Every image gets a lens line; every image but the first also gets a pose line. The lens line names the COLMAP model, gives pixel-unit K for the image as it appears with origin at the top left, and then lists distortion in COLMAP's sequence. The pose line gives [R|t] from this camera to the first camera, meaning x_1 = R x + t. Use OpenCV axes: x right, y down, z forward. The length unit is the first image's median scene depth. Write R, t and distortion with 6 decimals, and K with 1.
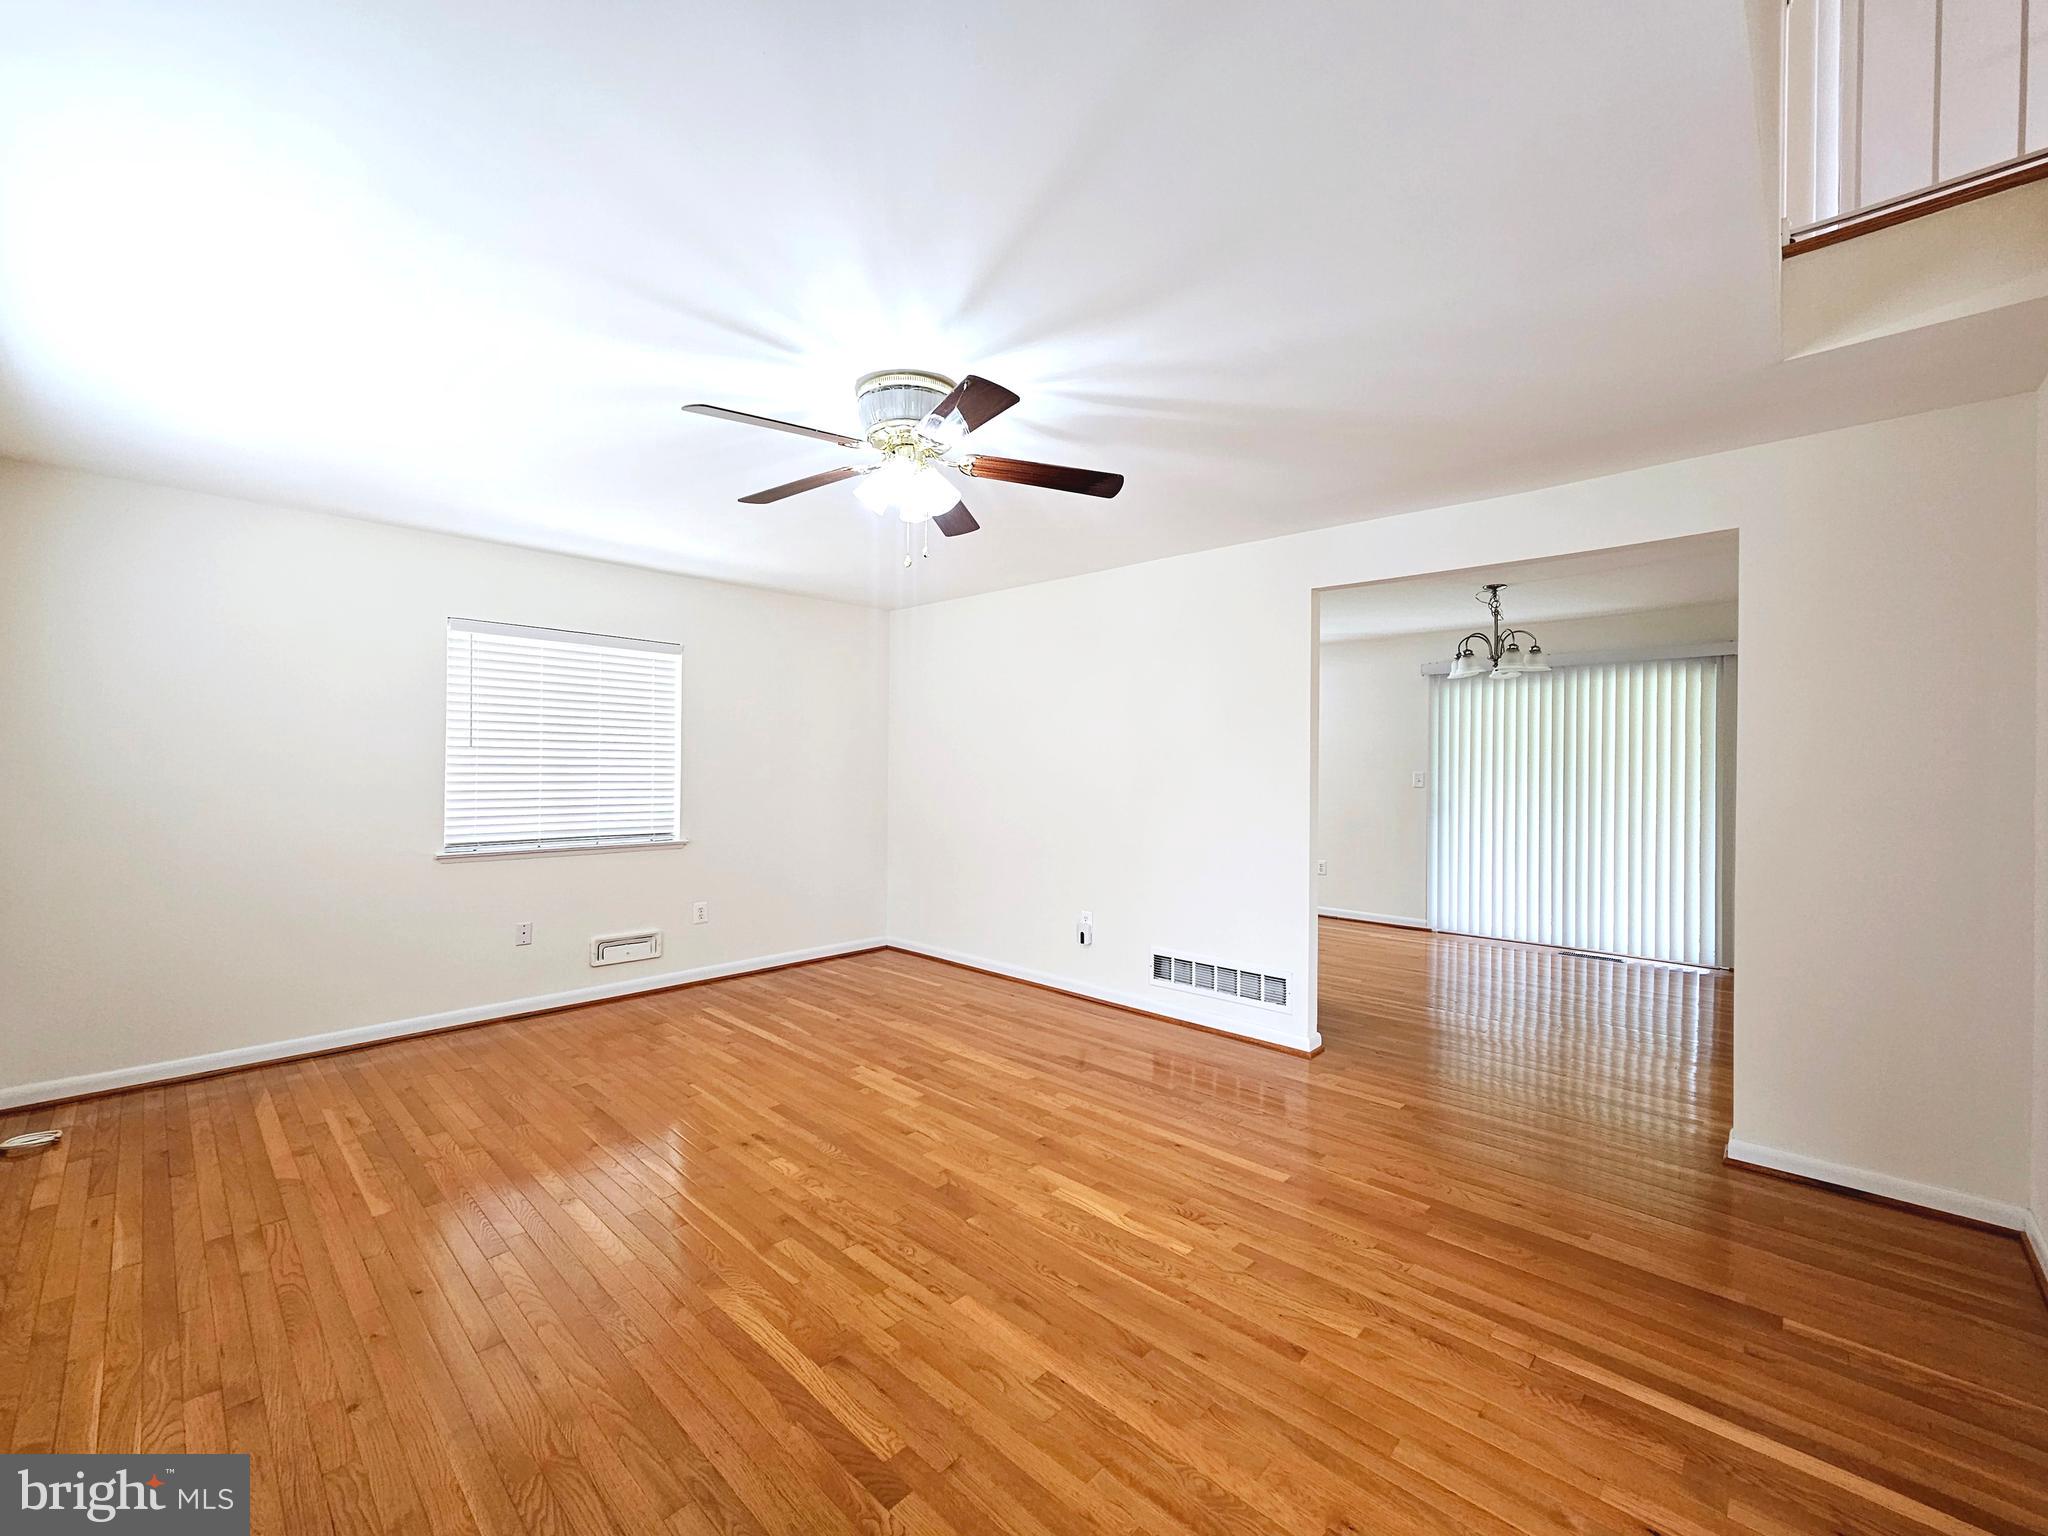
lens RADIAL K [[840.0, 0, 1031.5], [0, 840.0, 764.5], [0, 0, 1]] dist [-0.003380, 0.000343]
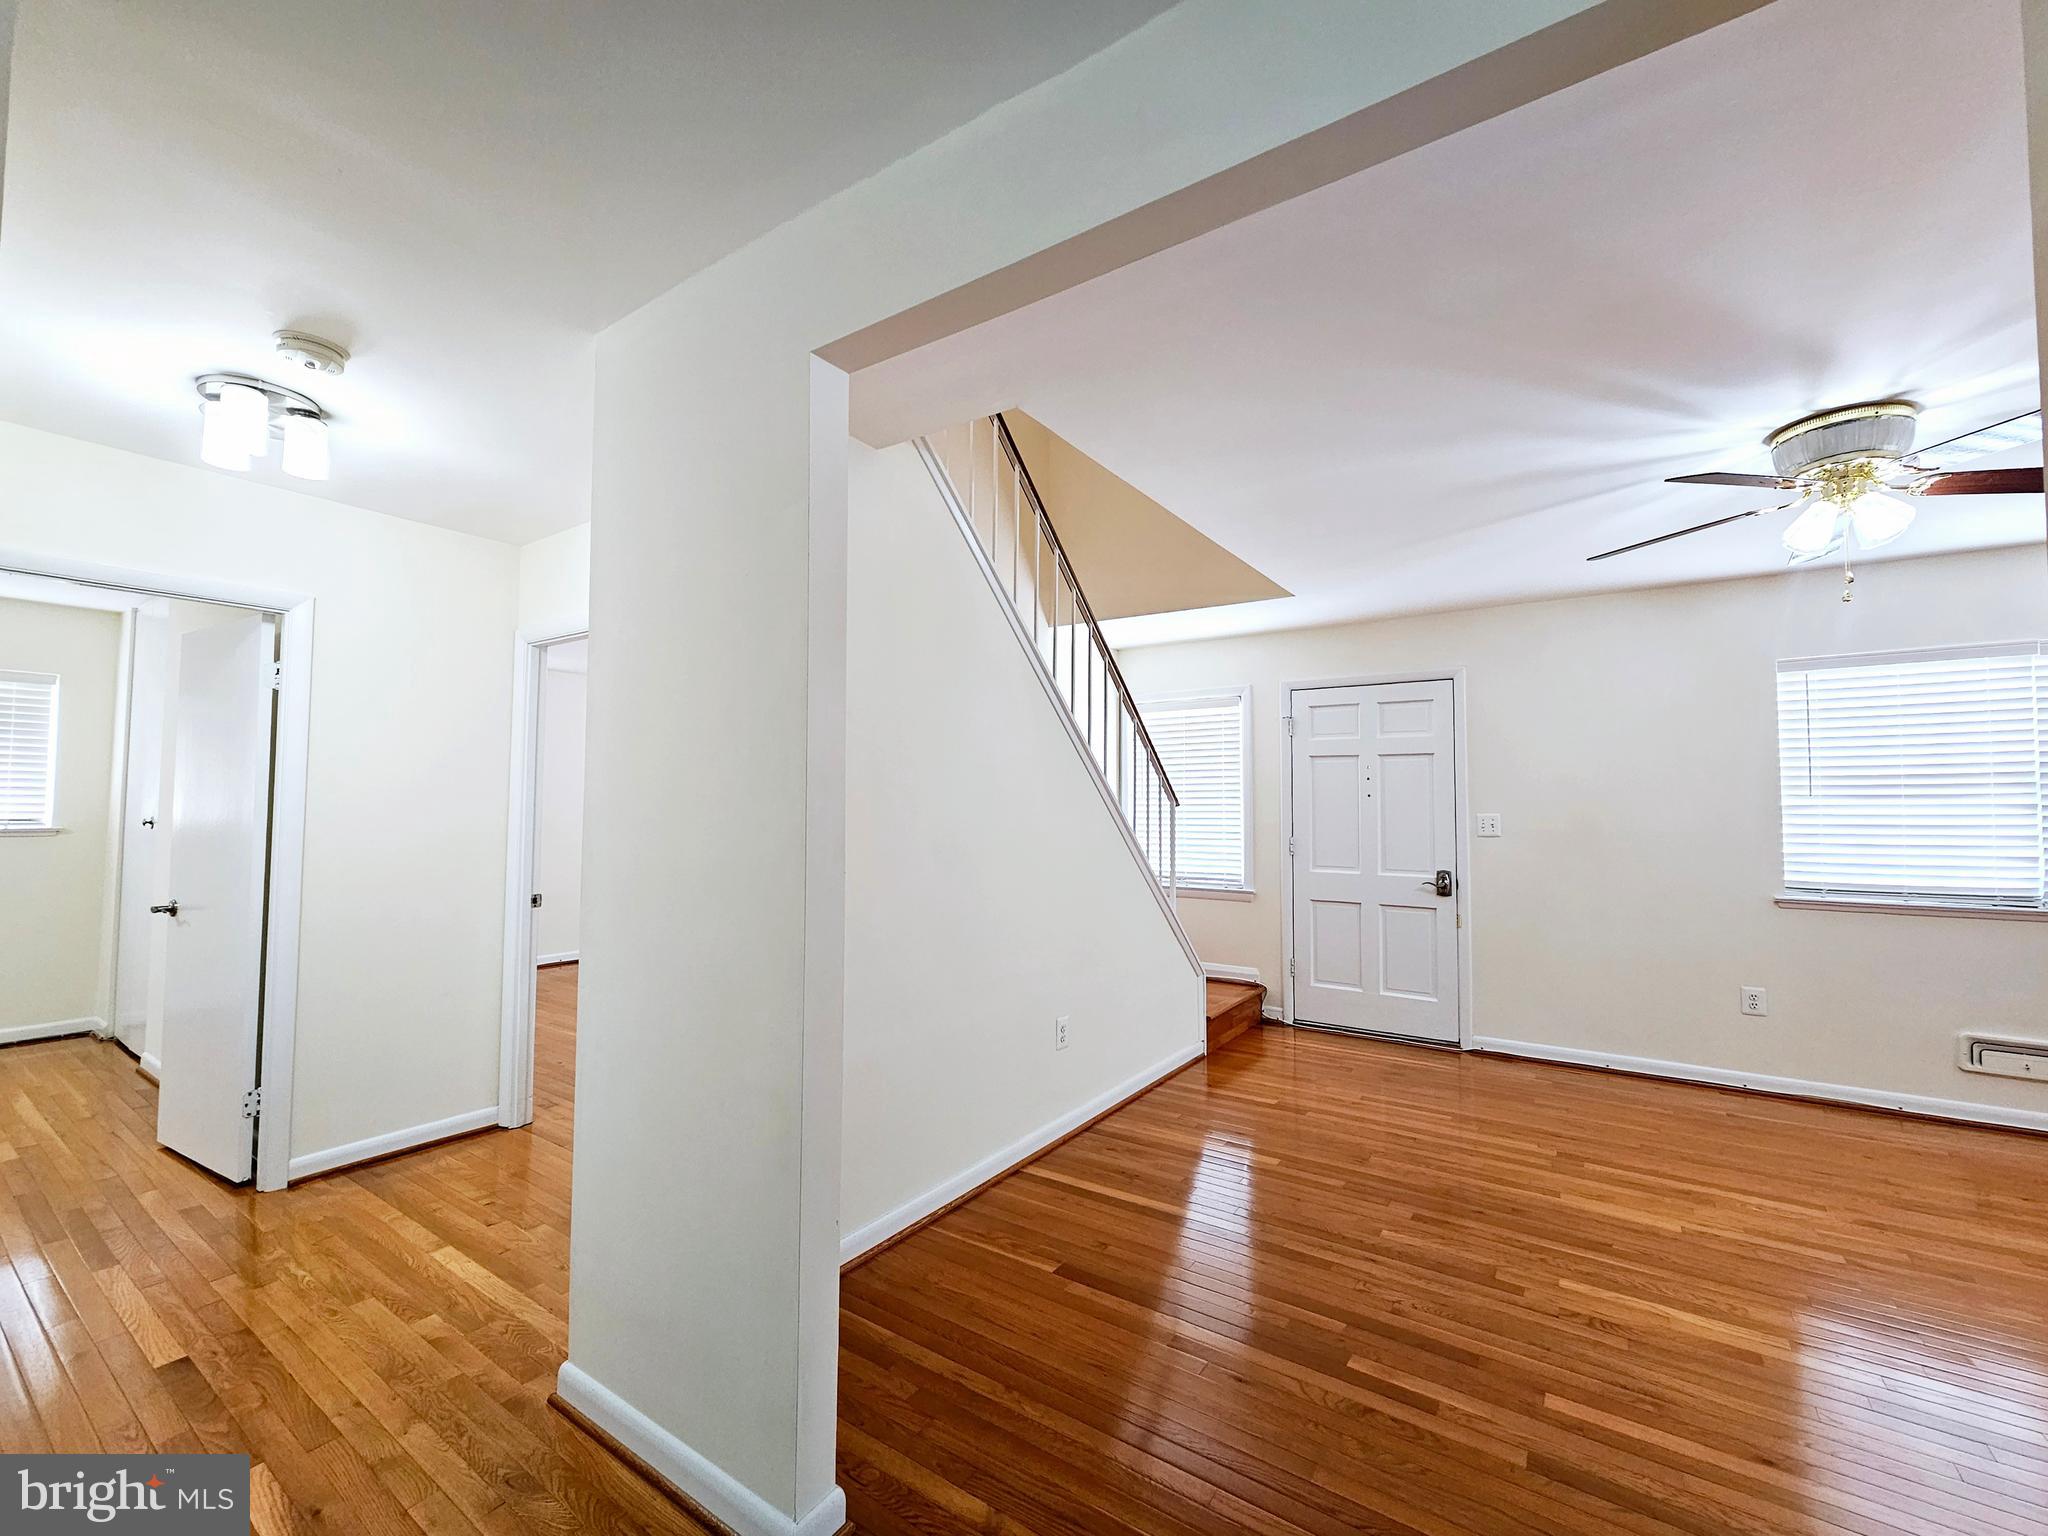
lens RADIAL K [[840.0, 0, 1031.5], [0, 840.0, 764.5], [0, 0, 1]] dist [-0.003380, 0.000343]
pose [[-0.988012, -0.017402, -0.153394, 0.987137], [-0.009555, 0.998615, -0.051747, 0.009689], [0.154082, -0.049661, -0.986809, 1.932939]]
